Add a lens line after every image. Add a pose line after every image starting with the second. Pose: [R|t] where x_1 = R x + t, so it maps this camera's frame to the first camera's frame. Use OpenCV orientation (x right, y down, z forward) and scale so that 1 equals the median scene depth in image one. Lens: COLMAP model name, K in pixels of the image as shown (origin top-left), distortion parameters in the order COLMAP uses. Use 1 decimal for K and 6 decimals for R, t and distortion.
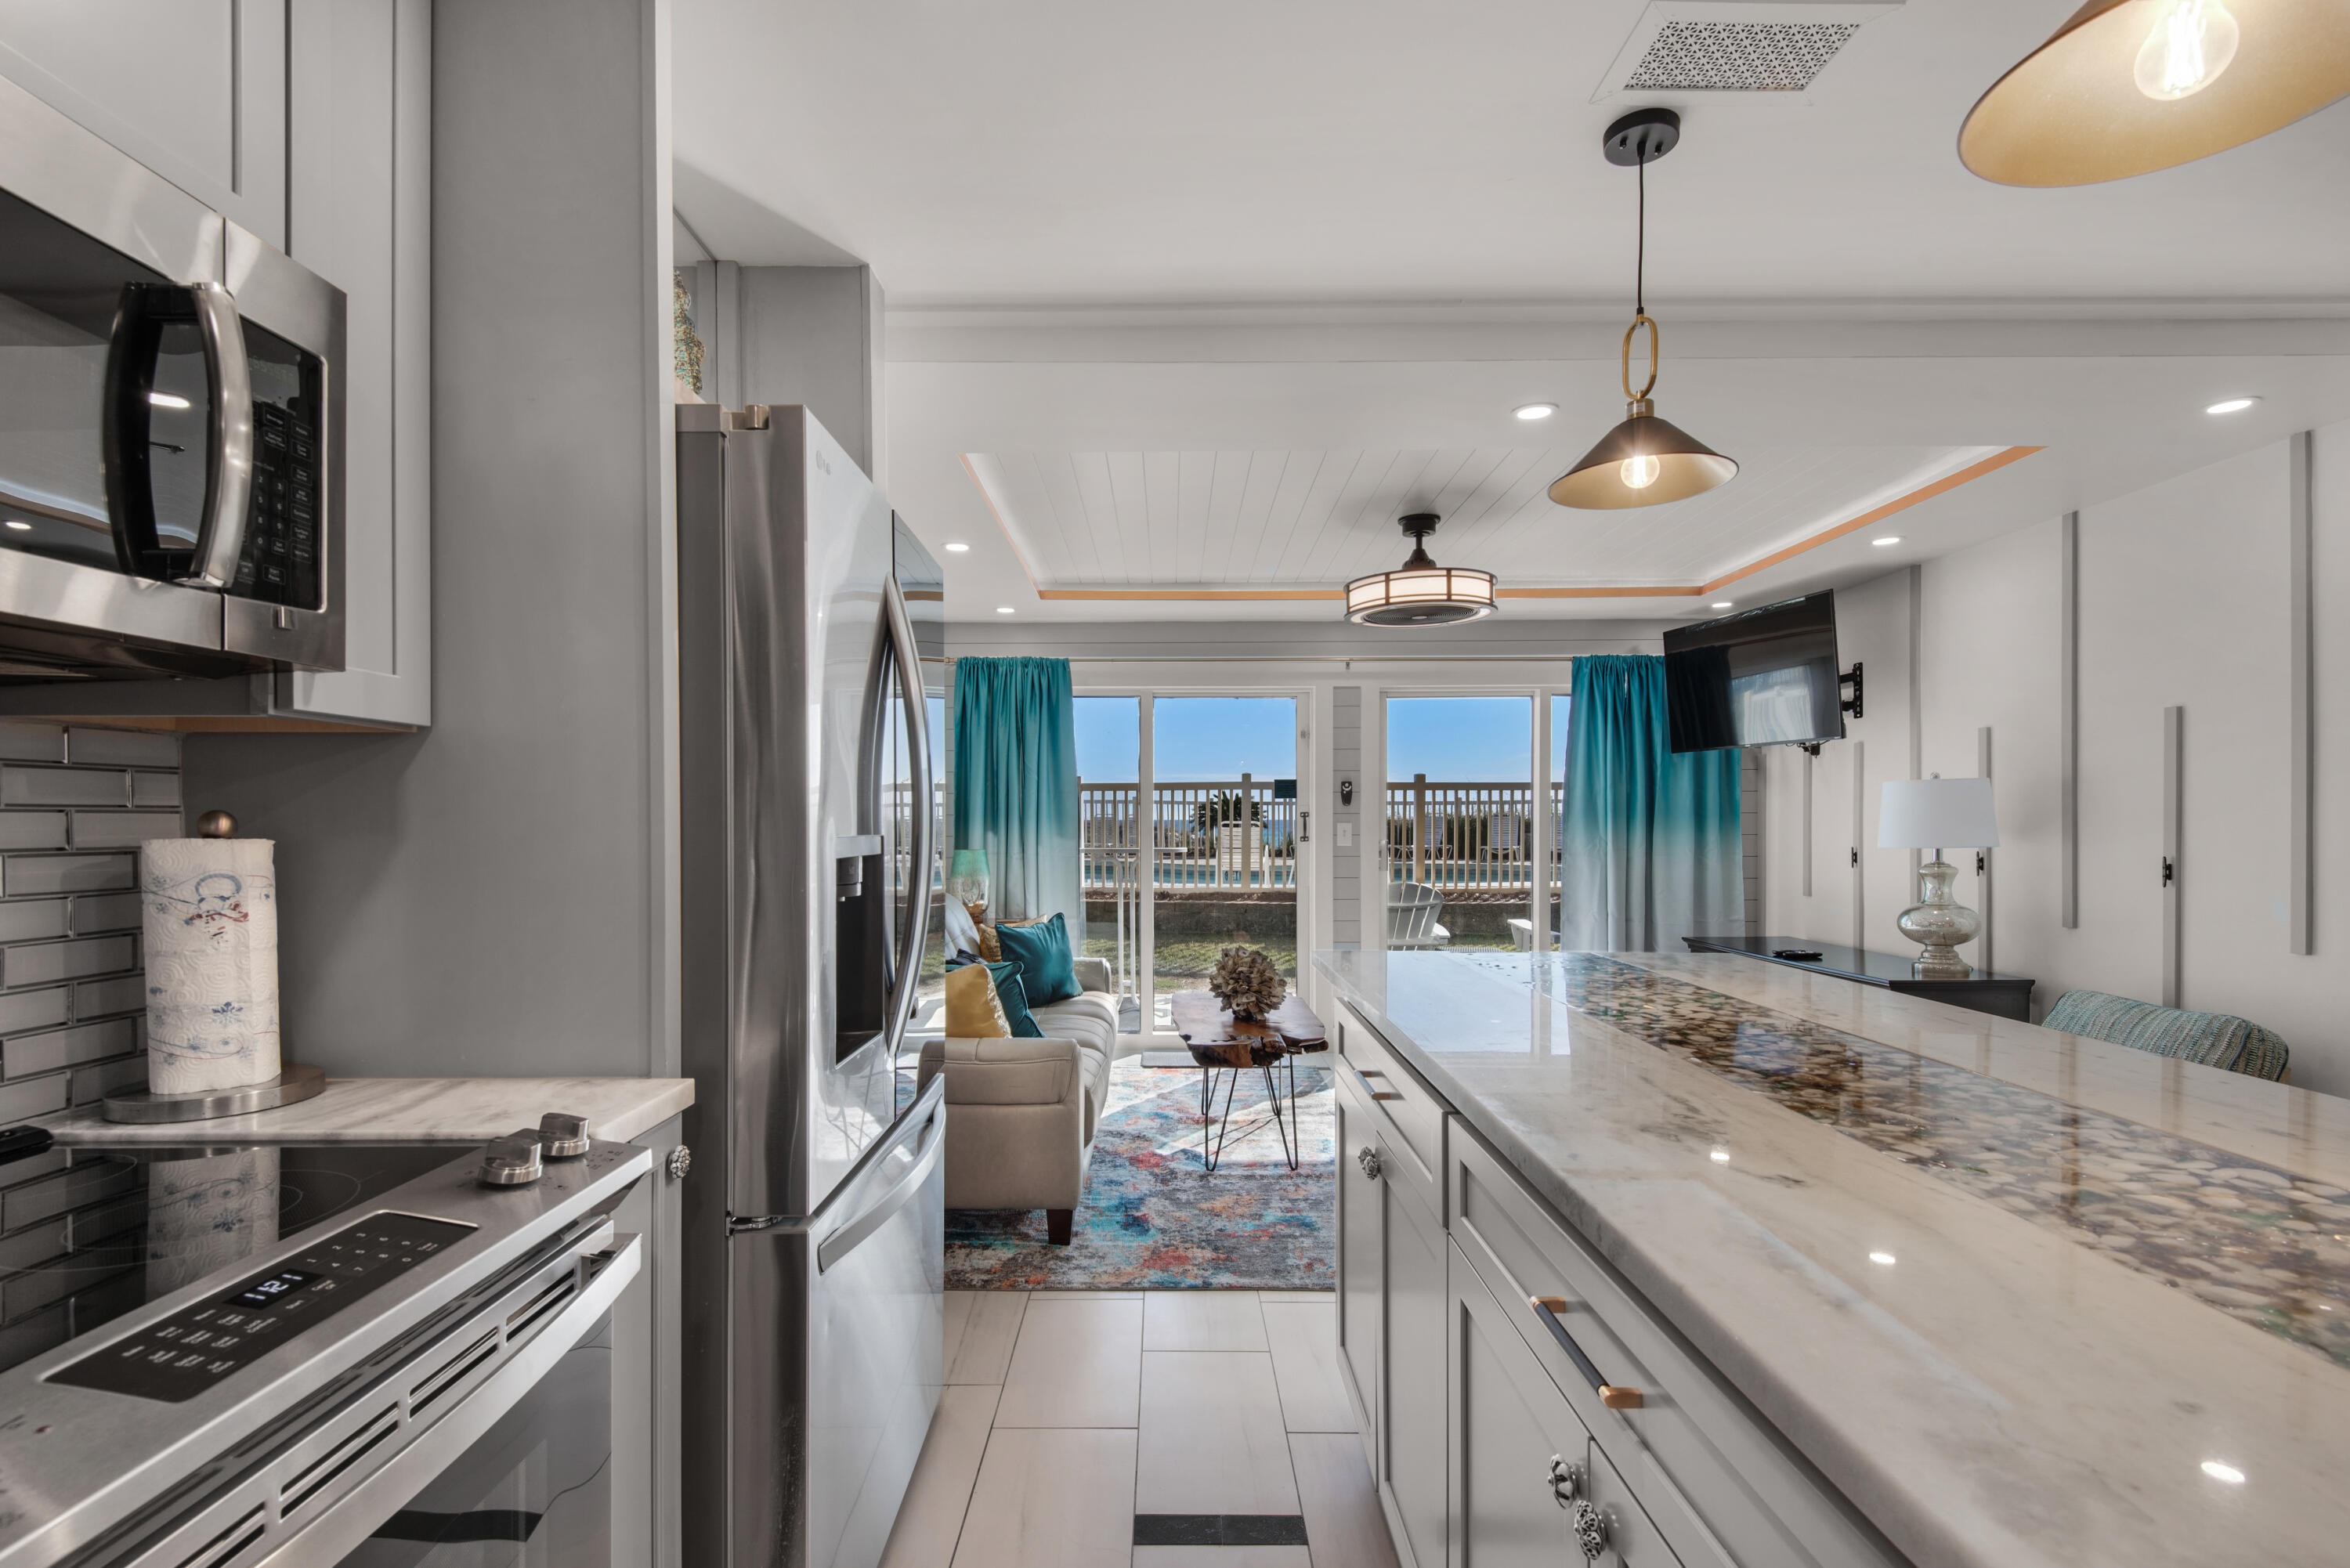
lens RADIAL K [[1064.8, 0, 1176.9], [0, 1064.8, 833.2], [0, 0, 1]] dist [0.025746, -0.014990]
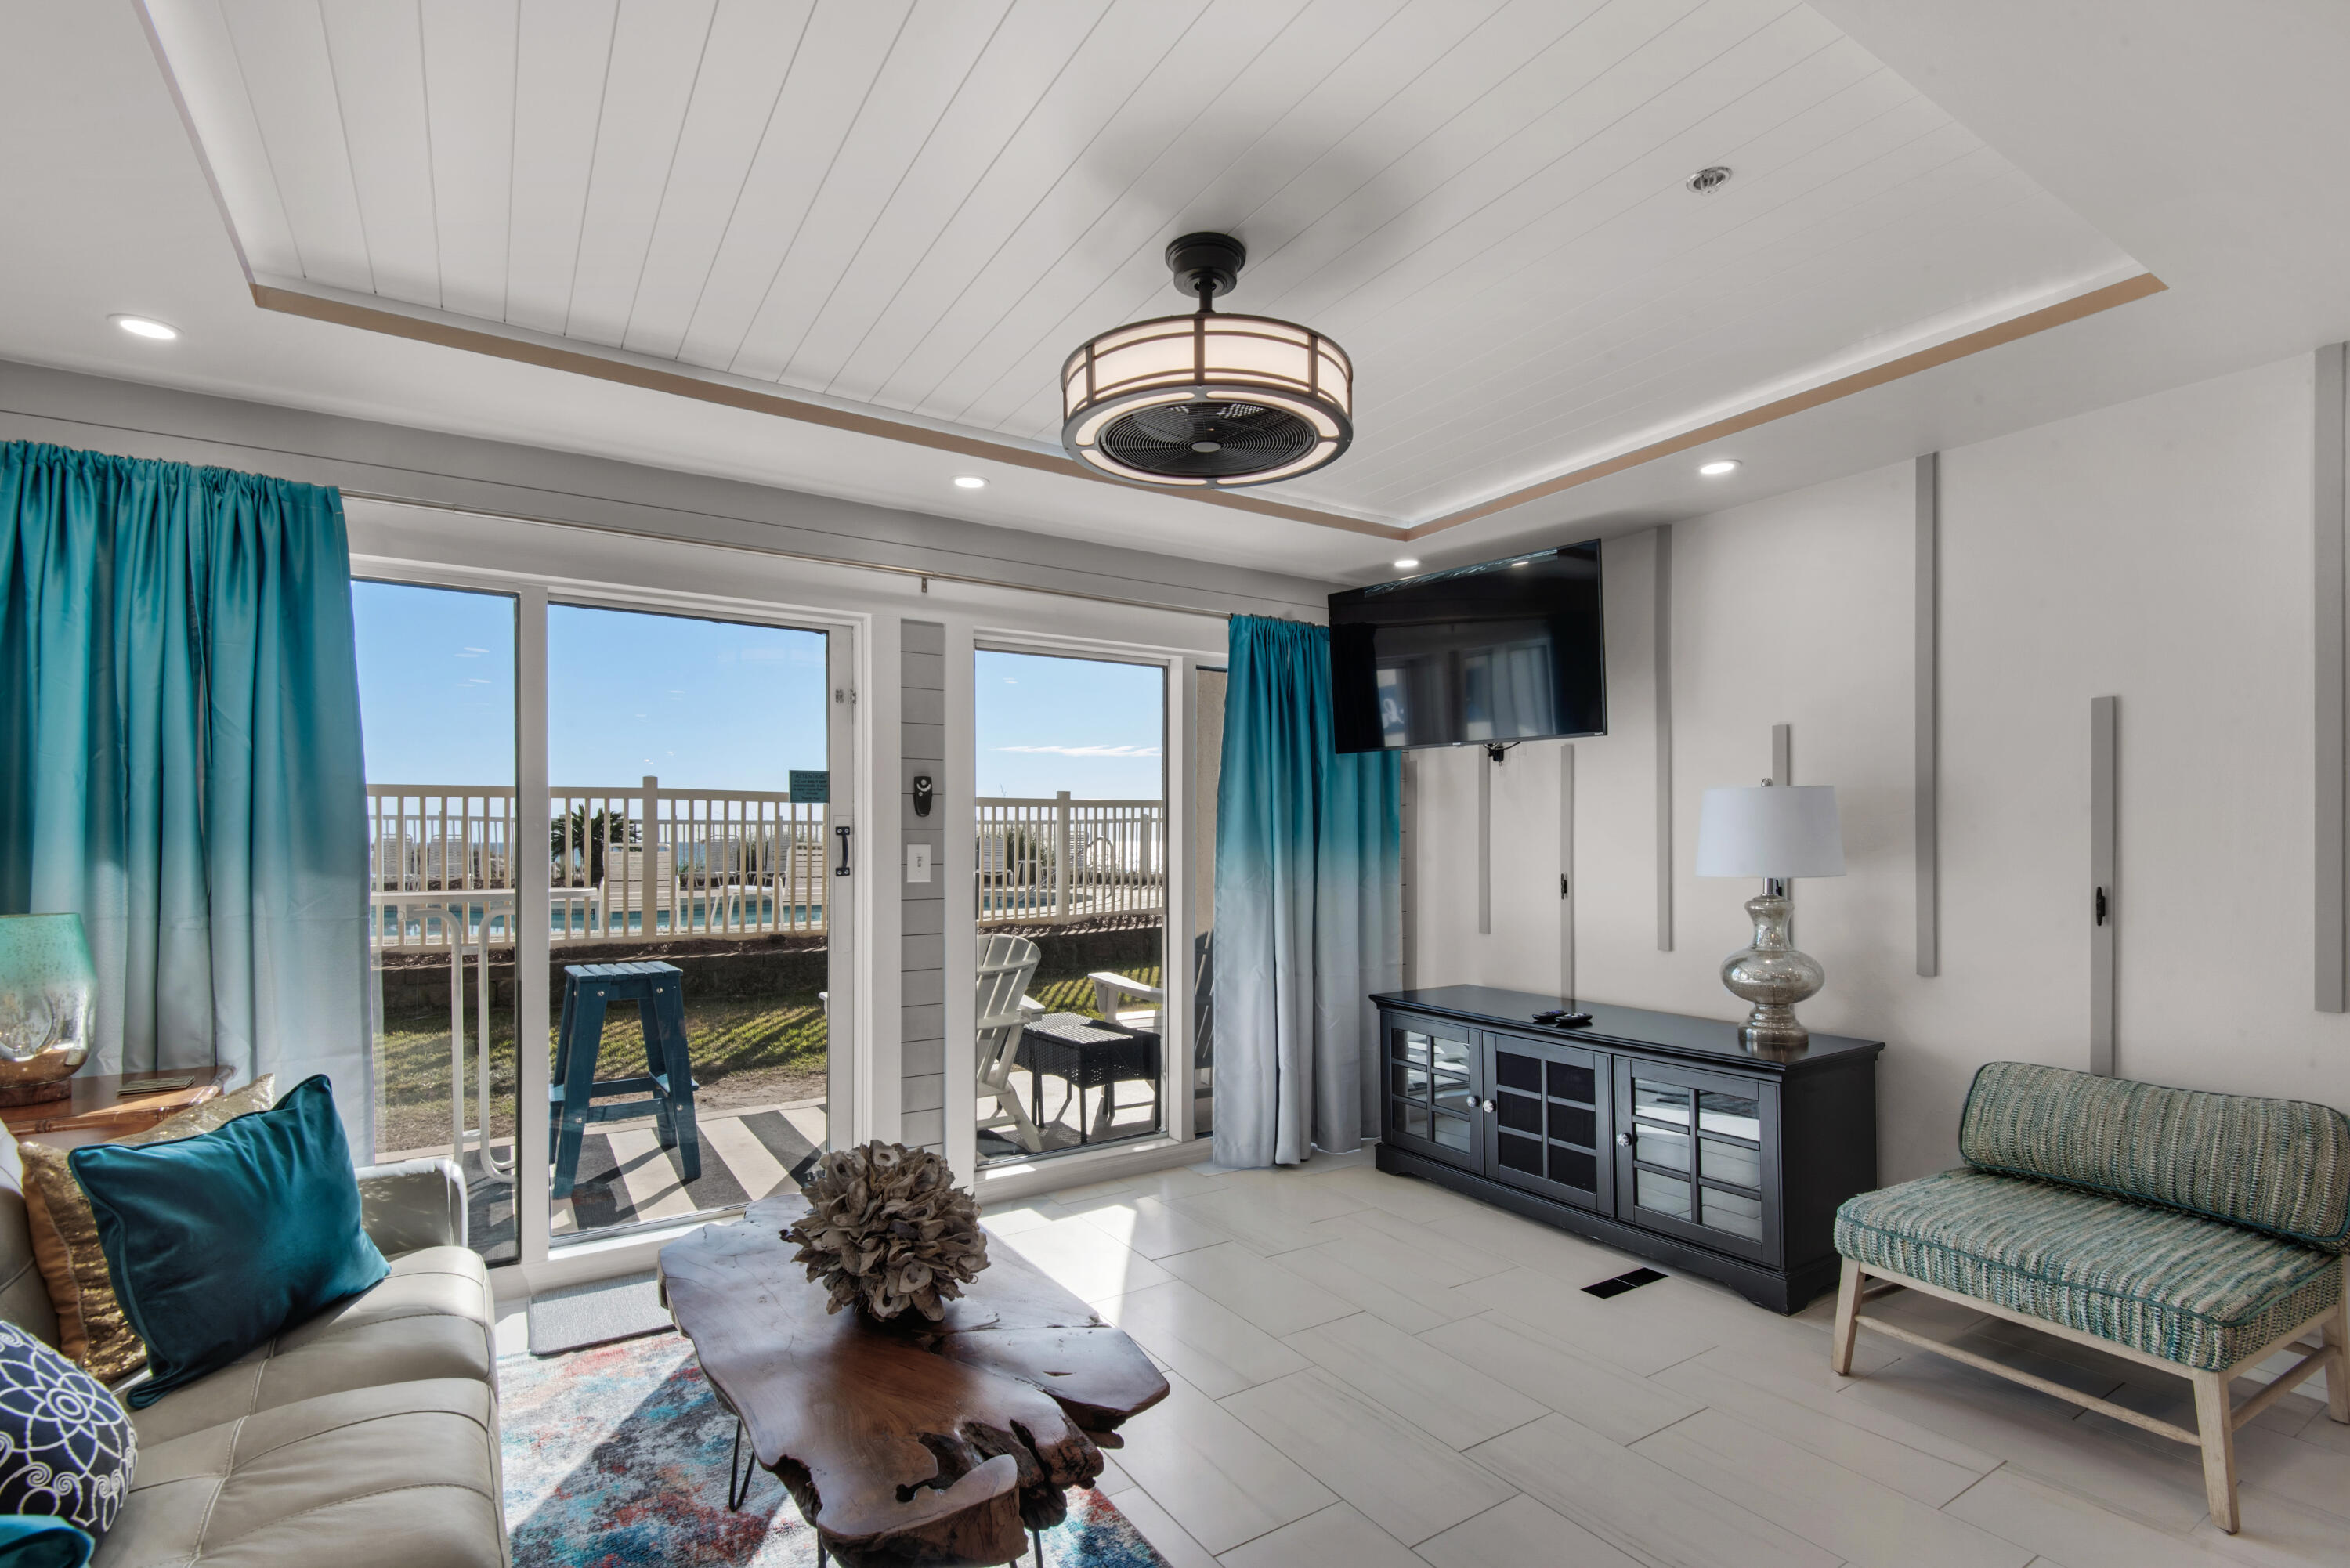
lens RADIAL K [[1064.8, 0, 1176.9], [0, 1064.8, 833.2], [0, 0, 1]] dist [0.025746, -0.014990]
pose [[0.846636, 0.002834, 0.532164, -0.043248], [0.006873, 0.999844, -0.016259, -0.005638], [-0.532128, 0.017423, 0.846485, 0.423426]]
